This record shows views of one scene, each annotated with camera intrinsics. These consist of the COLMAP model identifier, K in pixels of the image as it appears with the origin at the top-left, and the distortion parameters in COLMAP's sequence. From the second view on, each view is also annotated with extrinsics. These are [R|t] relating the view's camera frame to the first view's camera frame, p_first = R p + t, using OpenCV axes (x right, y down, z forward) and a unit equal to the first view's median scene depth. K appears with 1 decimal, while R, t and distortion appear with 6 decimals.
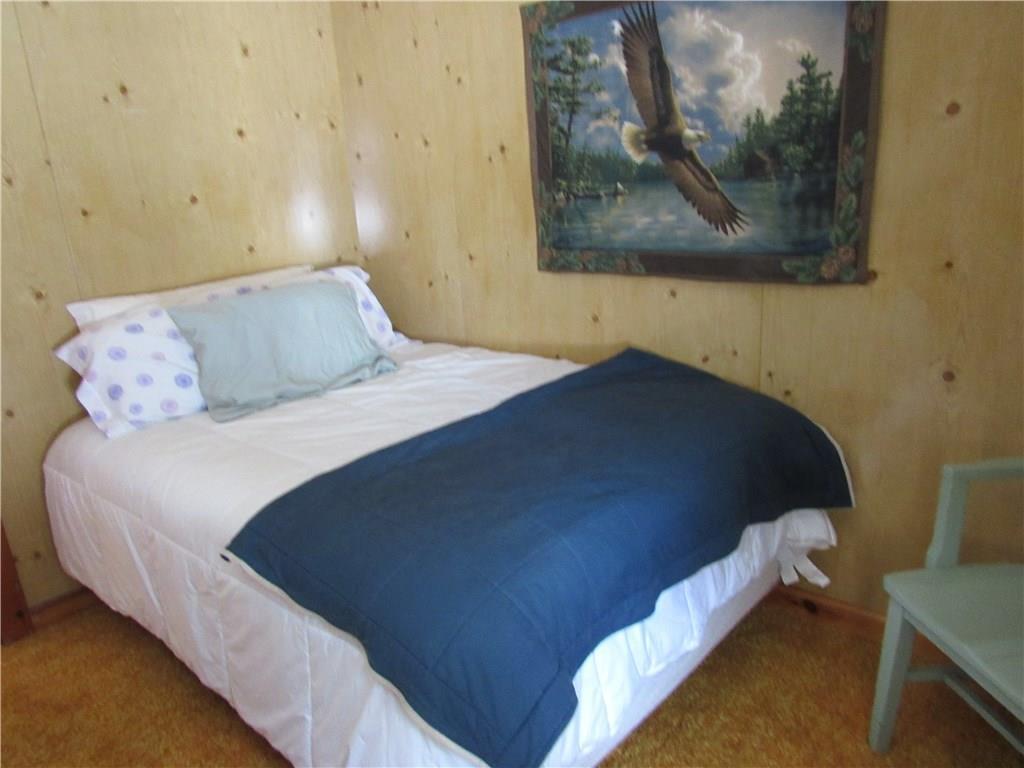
lens RADIAL K [[733.7, 0, 512.0], [0, 733.7, 384.0], [0, 0, 1]] dist [0.000398, 0.001317]
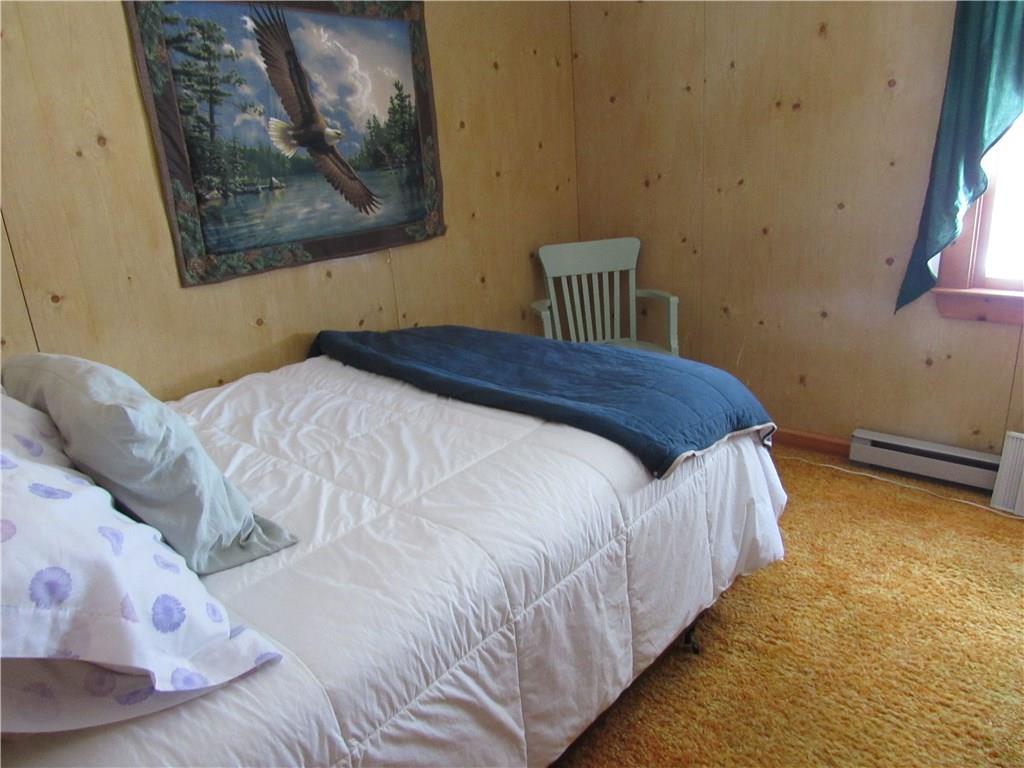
lens RADIAL K [[733.7, 0, 512.0], [0, 733.7, 384.0], [0, 0, 1]] dist [0.000398, 0.001317]
pose [[-0.012204, -0.249040, 0.968416, -0.959142], [0.350894, 0.905831, 0.237368, -0.146685], [-0.936336, 0.342708, 0.076332, 0.747632]]
